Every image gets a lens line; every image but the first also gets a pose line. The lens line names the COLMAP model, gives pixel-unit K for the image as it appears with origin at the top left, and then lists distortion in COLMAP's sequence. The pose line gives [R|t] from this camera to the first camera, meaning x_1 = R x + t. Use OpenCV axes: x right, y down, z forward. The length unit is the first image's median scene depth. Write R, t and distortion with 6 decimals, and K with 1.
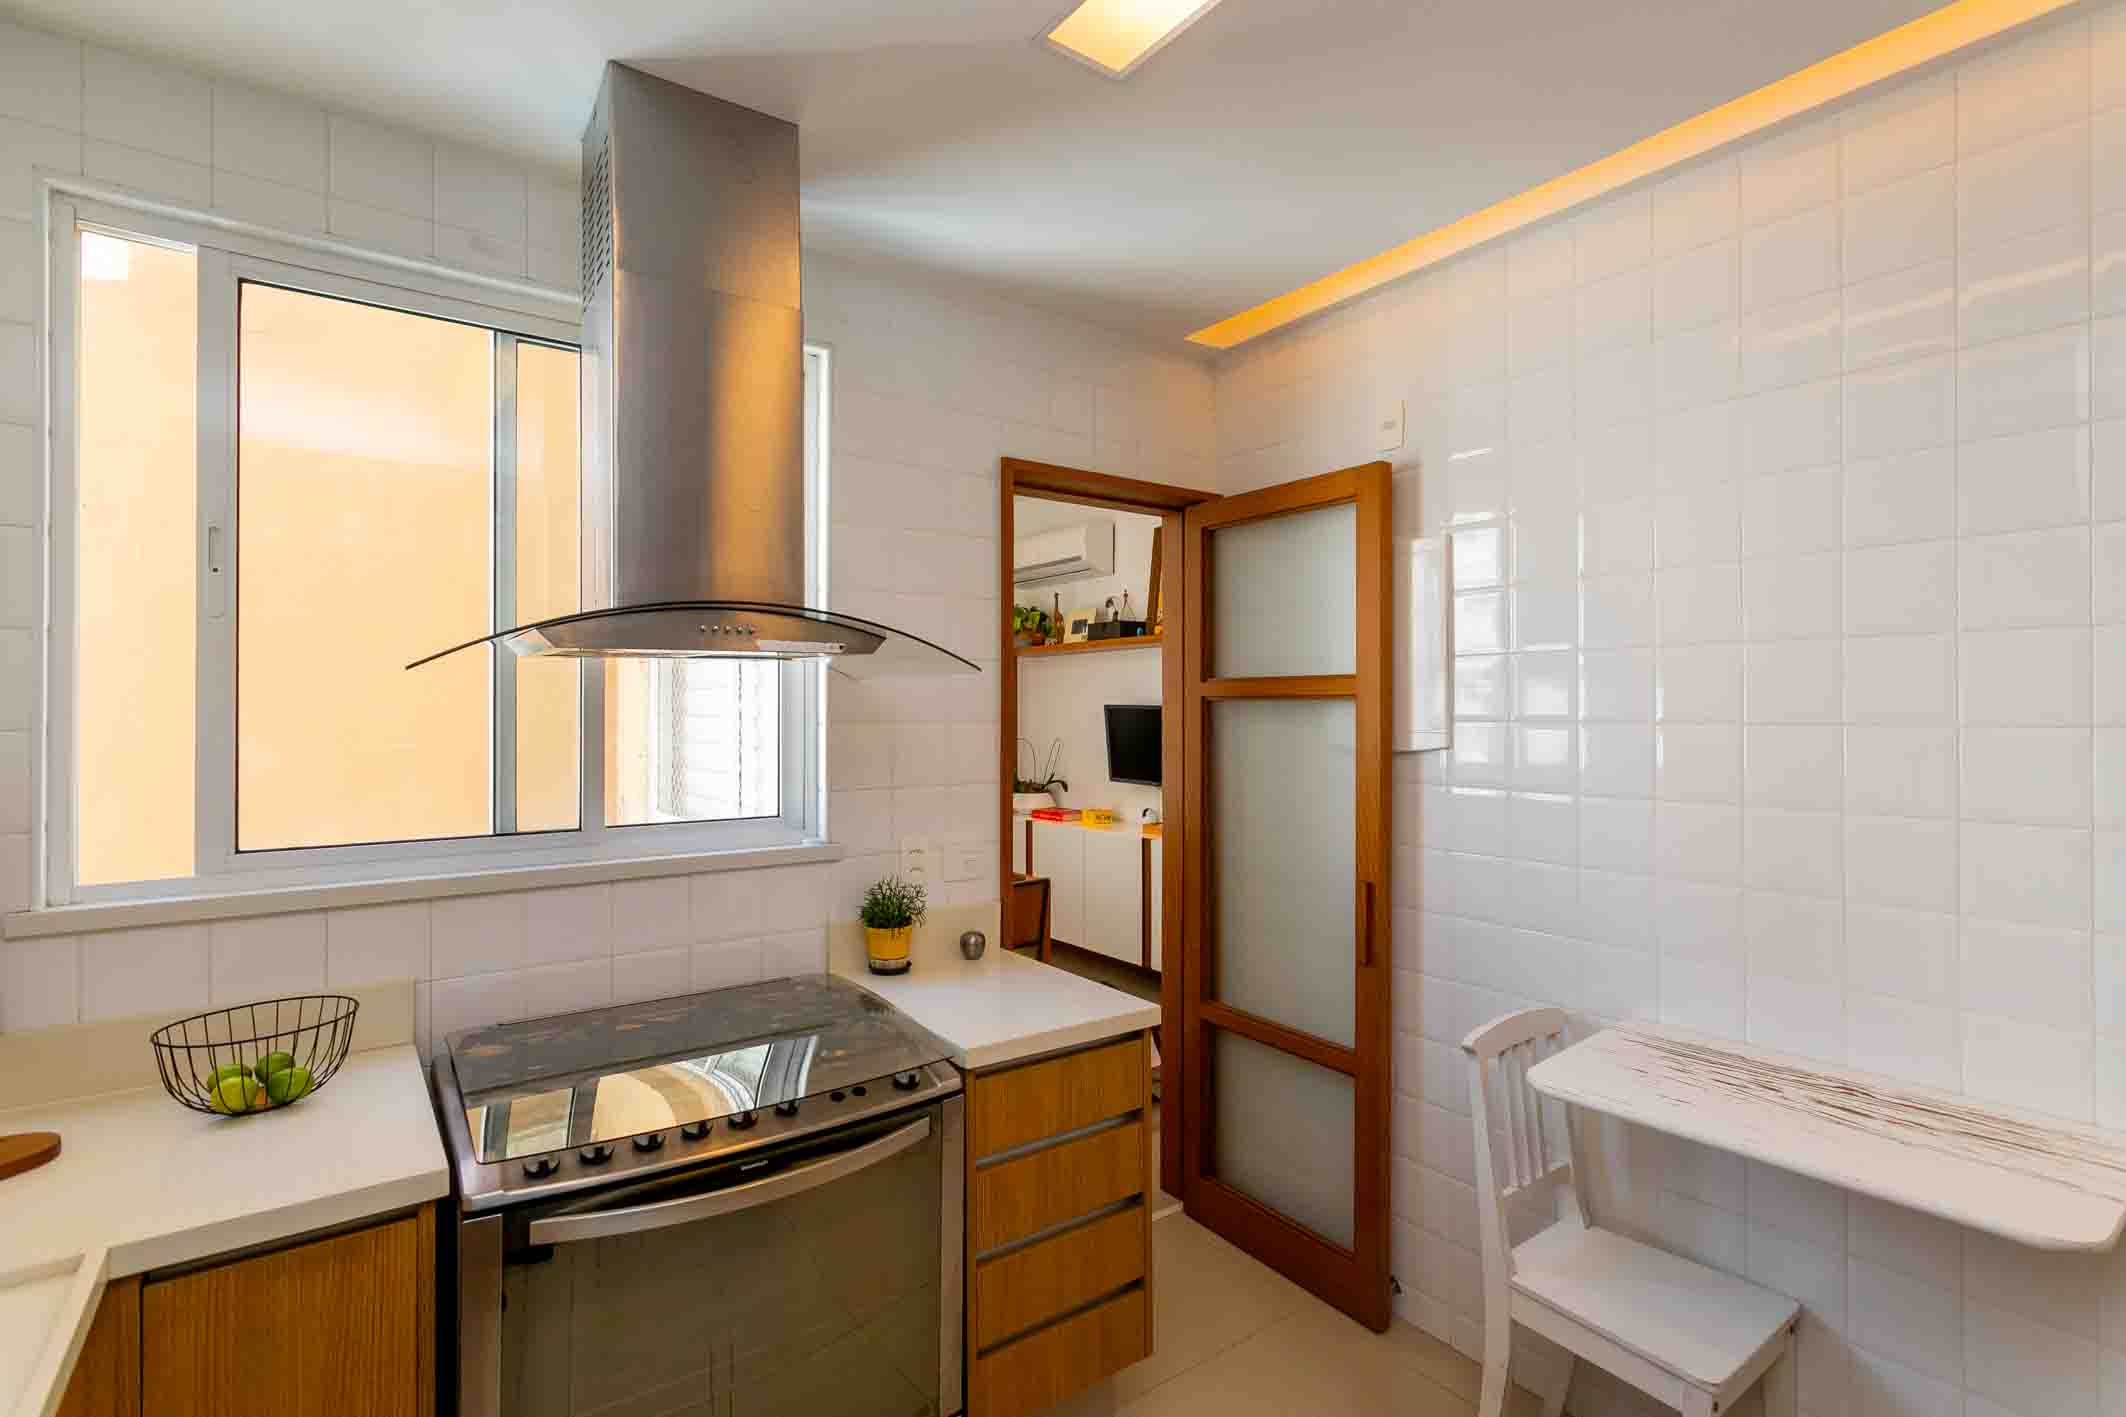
lens RADIAL K [[1028.1, 0, 1067.9], [0, 1028.1, 704.3], [0, 0, 1]] dist [-0.000491, 0.003013]
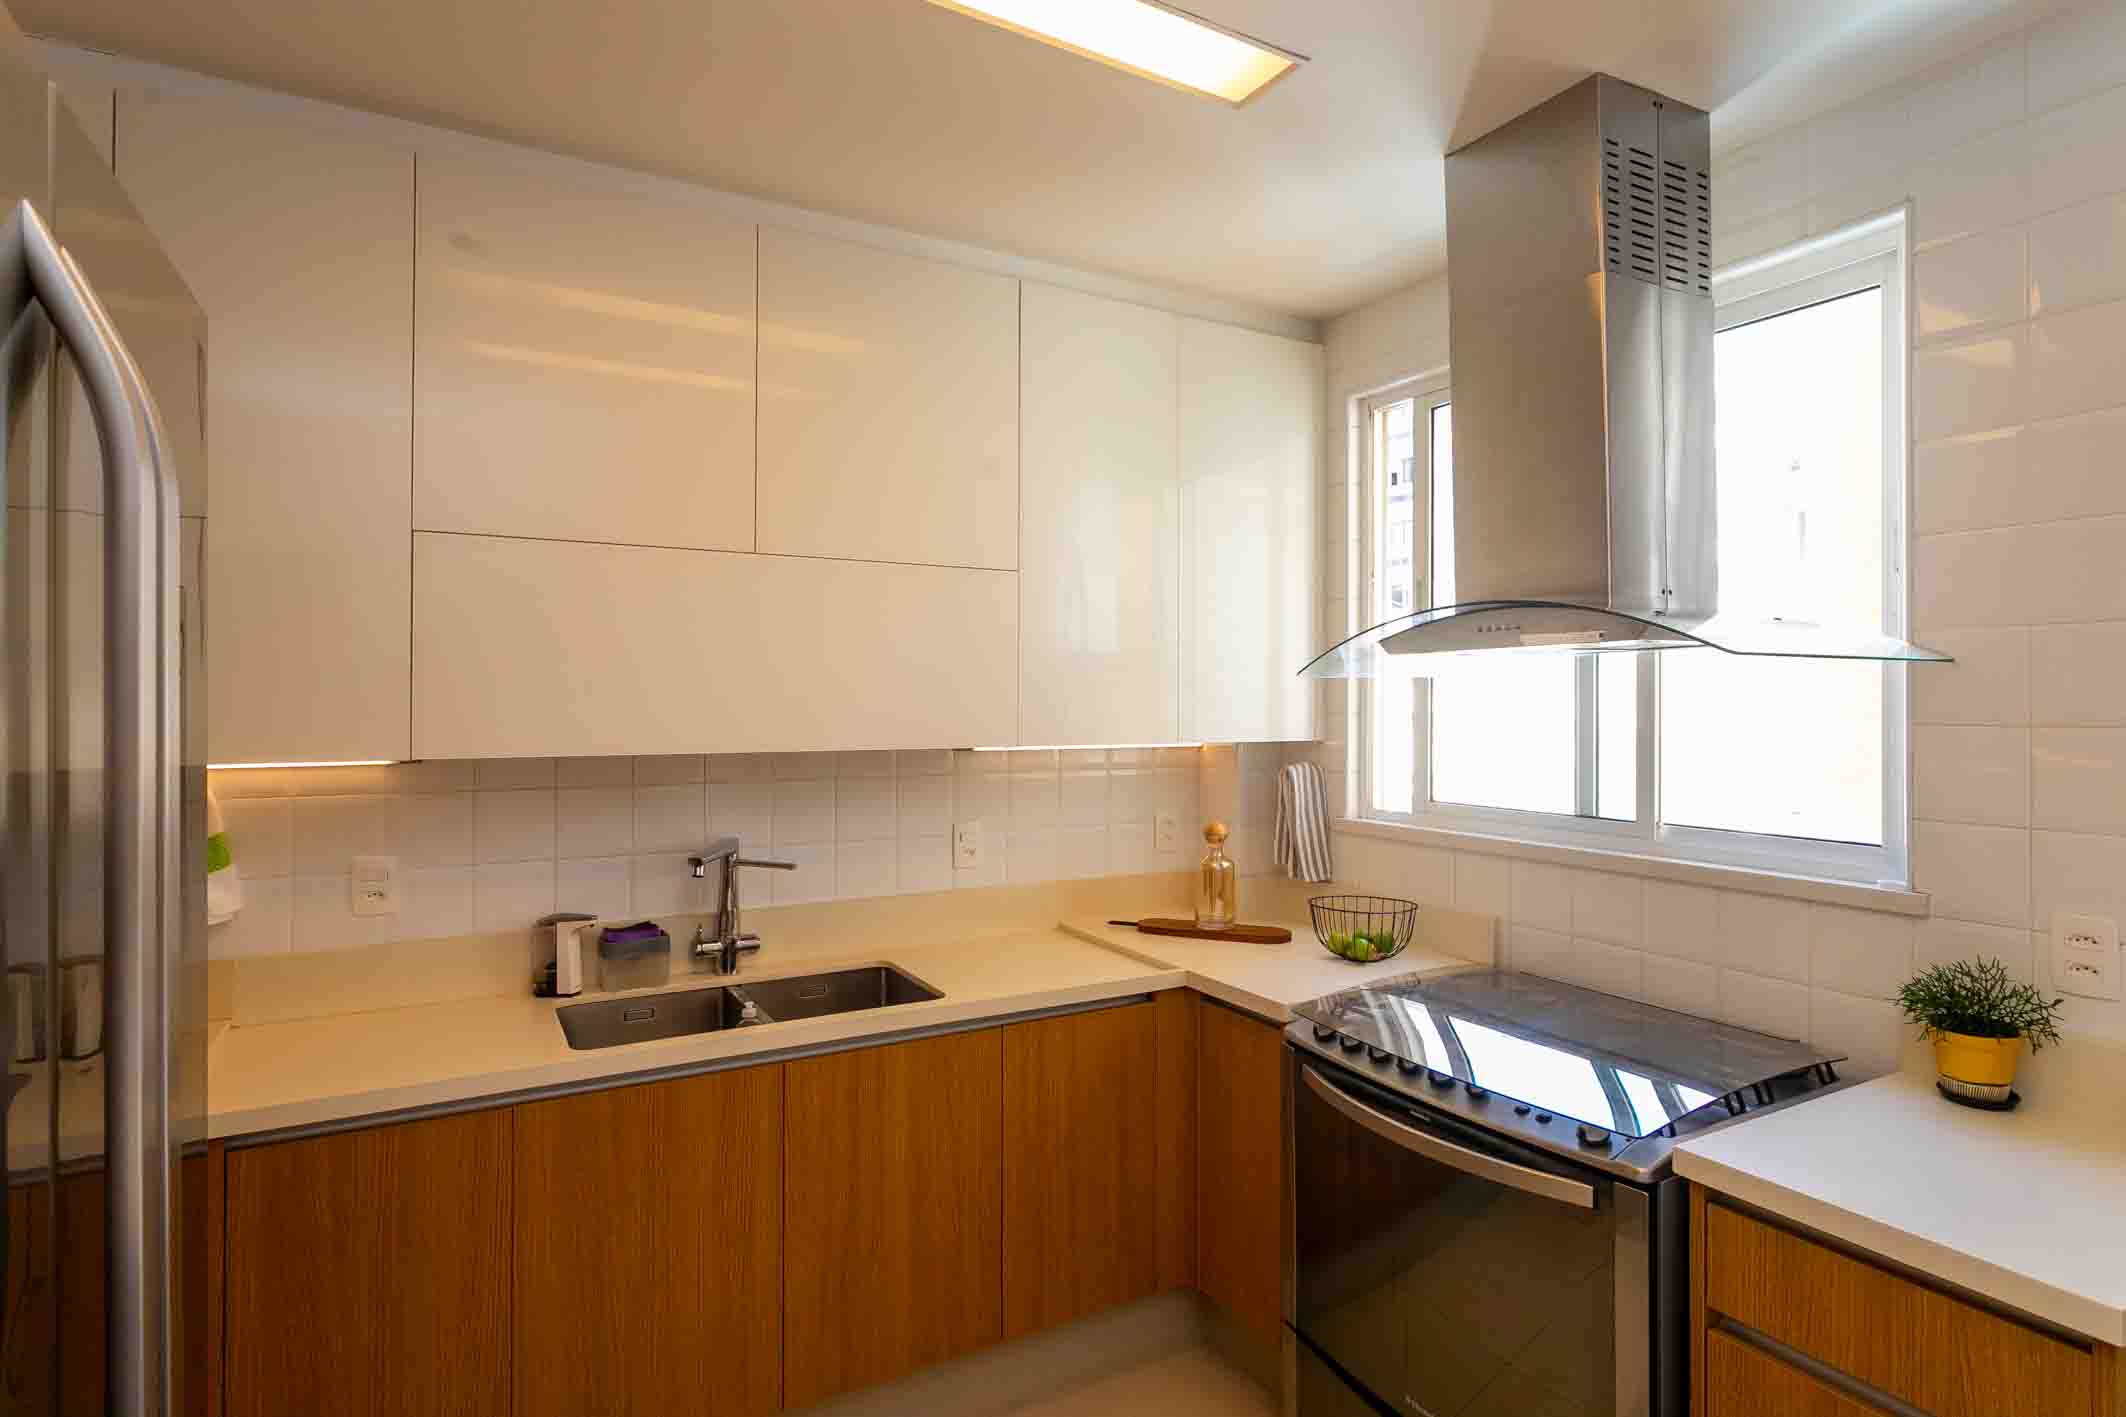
lens RADIAL K [[1113.6, 0, 1067.8], [0, 1113.6, 696.7], [0, 0, 1]] dist [-0.007593, -0.001198]
pose [[-0.128838, -0.007594, -0.991637, 0.847096], [0.000245, 0.999970, -0.007690, 0.008084], [0.991666, -0.001233, -0.128832, 0.716185]]
